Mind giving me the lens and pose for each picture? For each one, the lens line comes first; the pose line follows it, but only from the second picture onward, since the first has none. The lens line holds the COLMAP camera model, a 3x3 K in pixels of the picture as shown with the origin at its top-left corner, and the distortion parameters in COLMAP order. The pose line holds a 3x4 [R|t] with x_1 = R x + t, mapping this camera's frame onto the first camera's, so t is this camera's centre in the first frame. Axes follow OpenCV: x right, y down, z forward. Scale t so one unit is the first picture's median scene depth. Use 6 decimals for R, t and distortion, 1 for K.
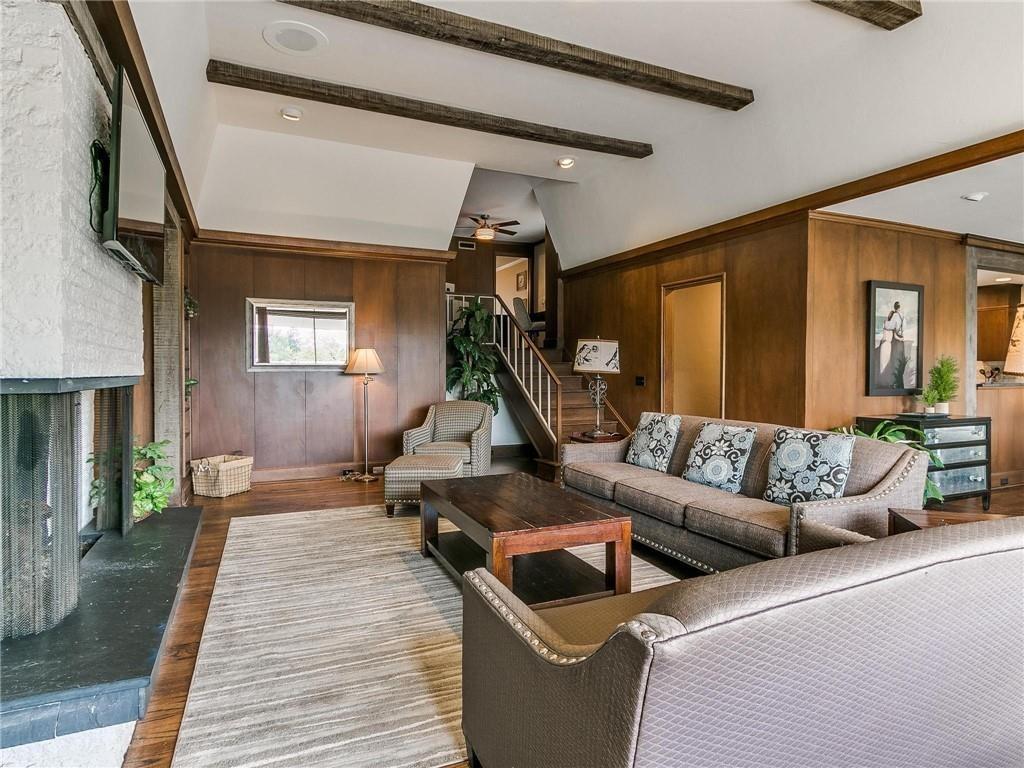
lens RADIAL K [[545.1, 0, 490.9], [0, 545.1, 371.4], [0, 0, 1]] dist [0.003758, 0.000590]
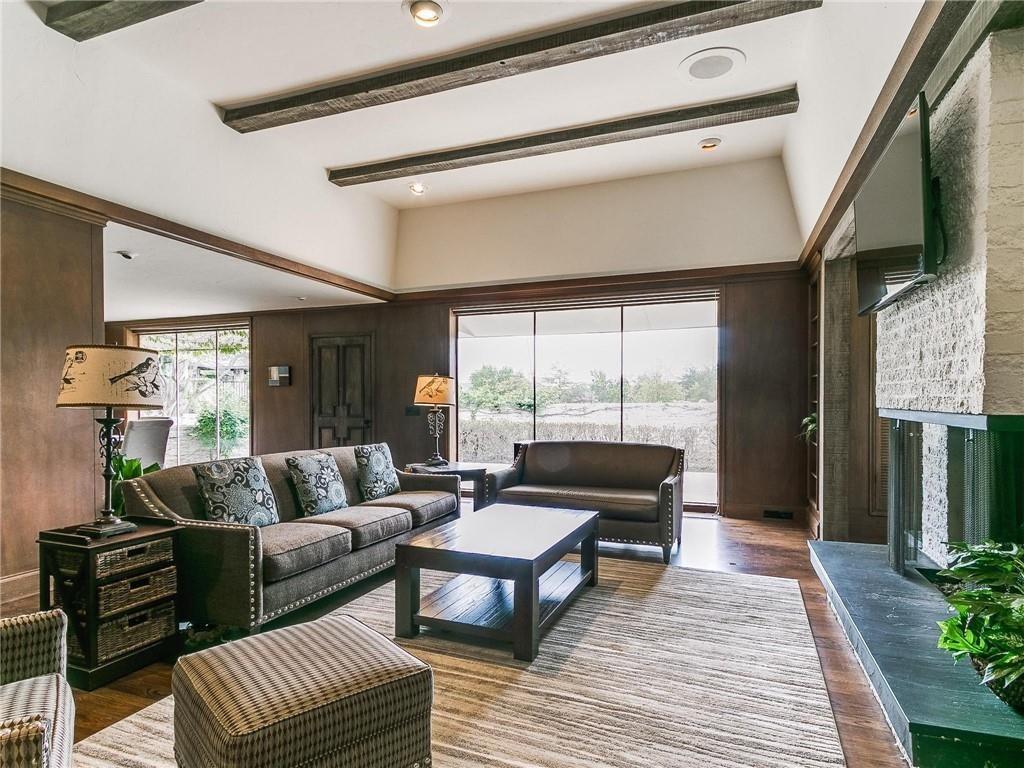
lens RADIAL K [[551.9, 0, 512.0], [0, 551.9, 384.0], [0, 0, 1]] dist [0.001892, 0.001173]
pose [[-0.703668, 0.006076, 0.710503, -0.620712], [-0.012575, 0.999700, -0.021004, -0.021677], [-0.710418, -0.023714, -0.703380, 1.514579]]
